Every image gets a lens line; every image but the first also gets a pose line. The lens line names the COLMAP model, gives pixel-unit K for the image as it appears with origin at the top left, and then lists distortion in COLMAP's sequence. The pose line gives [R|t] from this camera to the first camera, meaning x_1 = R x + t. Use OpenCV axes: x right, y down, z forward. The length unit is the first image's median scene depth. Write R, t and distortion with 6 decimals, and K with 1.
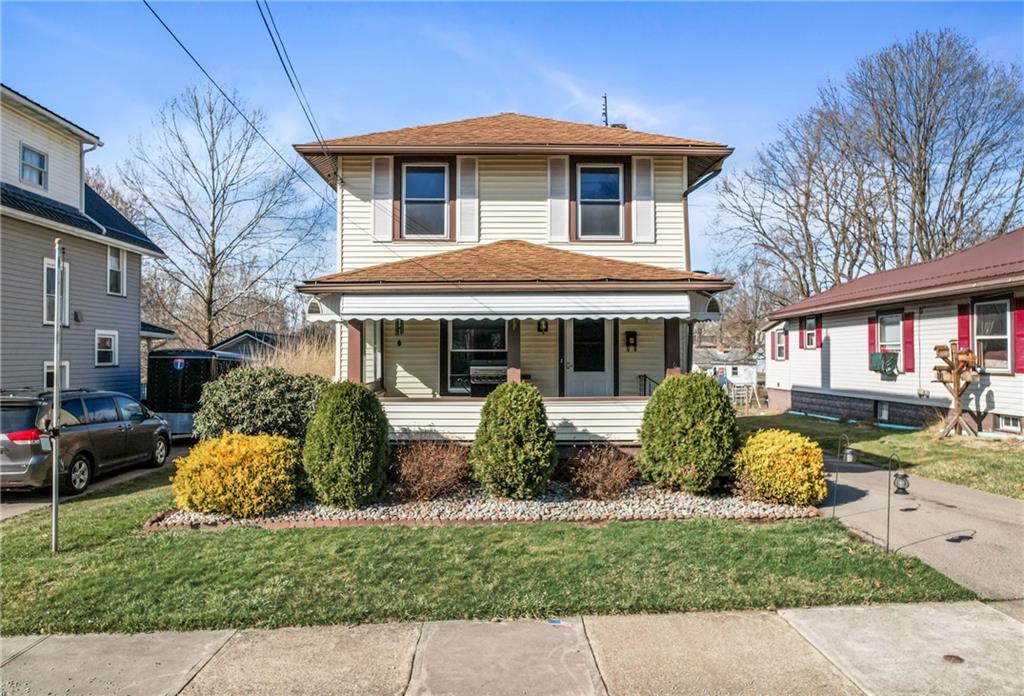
lens RADIAL K [[681.8, 0, 514.2], [0, 681.8, 346.8], [0, 0, 1]] dist [-0.005388, -0.001519]
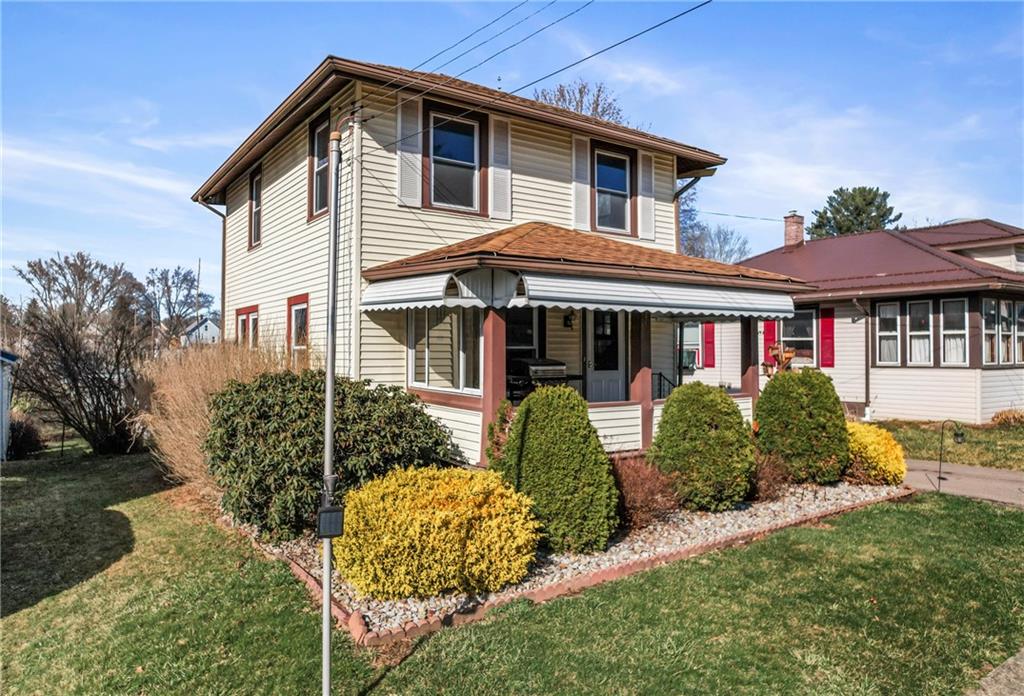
lens RADIAL K [[681.8, 0, 512.3], [0, 681.8, 350.0], [0, 0, 1]] dist [-0.005388, -0.001519]
pose [[0.835816, 0.004893, 0.548989, -0.519930], [-0.010266, 0.999925, 0.006718, 0.003624], [-0.548914, -0.011251, 0.835803, 0.277260]]
